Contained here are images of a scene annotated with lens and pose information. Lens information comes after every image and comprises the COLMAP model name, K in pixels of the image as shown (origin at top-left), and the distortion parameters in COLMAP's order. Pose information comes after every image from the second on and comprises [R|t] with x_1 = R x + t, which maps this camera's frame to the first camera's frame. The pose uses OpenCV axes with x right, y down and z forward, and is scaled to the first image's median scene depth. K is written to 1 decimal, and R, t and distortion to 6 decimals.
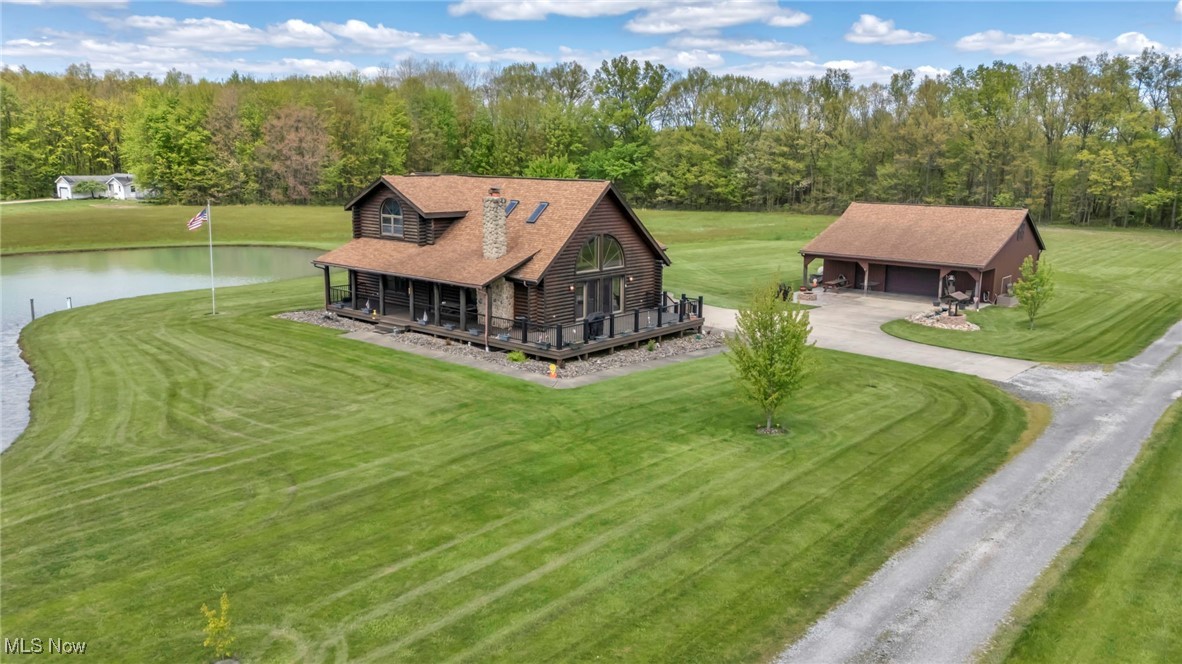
lens RADIAL K [[869.9, 0, 591.0], [0, 869.9, 332.0], [0, 0, 1]] dist [0.000186, -0.000262]
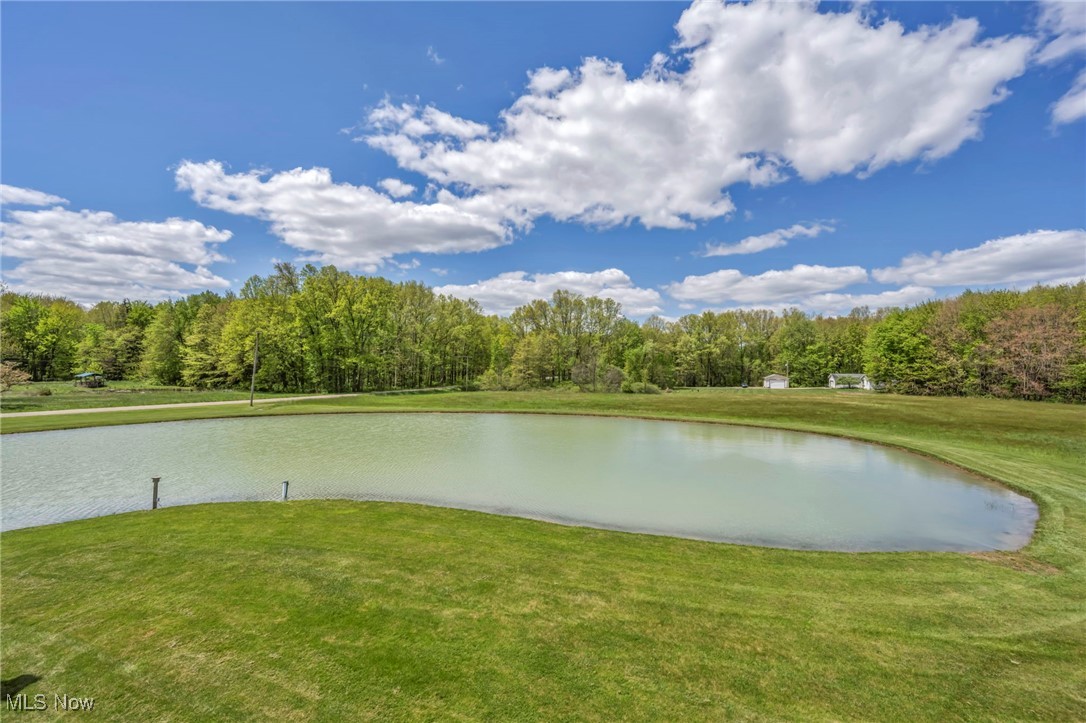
lens RADIAL K [[432.8, 0, 543.0], [0, 432.8, 361.5], [0, 0, 1]] dist [0.000924, 0.000151]
pose [[0.344667, -0.019067, -0.938532, -0.058516], [-0.186088, 0.978565, -0.088220, -0.041466], [0.920096, 0.205056, 0.333730, 0.308540]]
